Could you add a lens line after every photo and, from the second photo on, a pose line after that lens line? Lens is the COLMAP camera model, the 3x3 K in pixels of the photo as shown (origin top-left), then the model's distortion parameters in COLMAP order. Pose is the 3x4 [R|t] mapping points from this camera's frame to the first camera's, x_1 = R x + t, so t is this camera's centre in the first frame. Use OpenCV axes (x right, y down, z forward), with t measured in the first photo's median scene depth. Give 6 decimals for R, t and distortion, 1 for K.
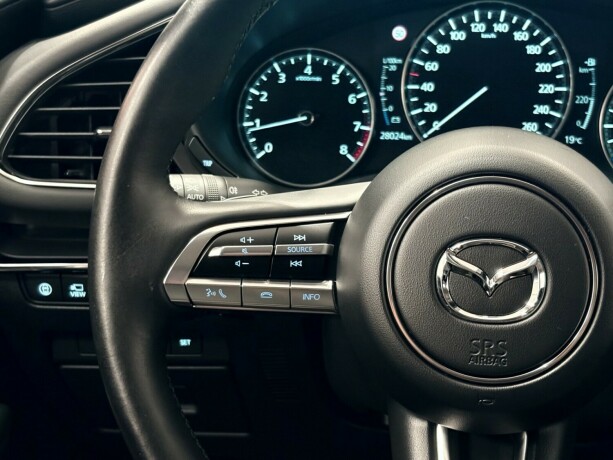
lens RADIAL K [[1071.5, 0, 306.1], [0, 1071.5, 234.5], [0, 0, 1]] dist [0.098419, 0.000000]
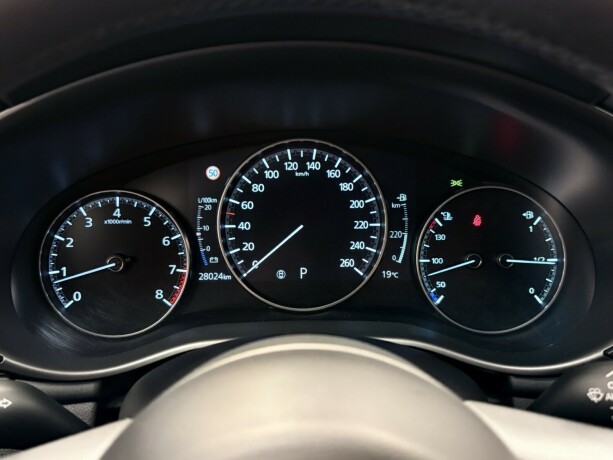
lens RADIAL K [[587.9, 0, 309.8], [0, 587.9, 228.9], [0, 0, 1]] dist [0.011494, 0.000000]
pose [[0.985454, -0.040297, 0.165094, 0.083345], [0.050538, 0.997019, -0.058308, -0.100097], [-0.162252, 0.065803, 0.984553, 0.460477]]
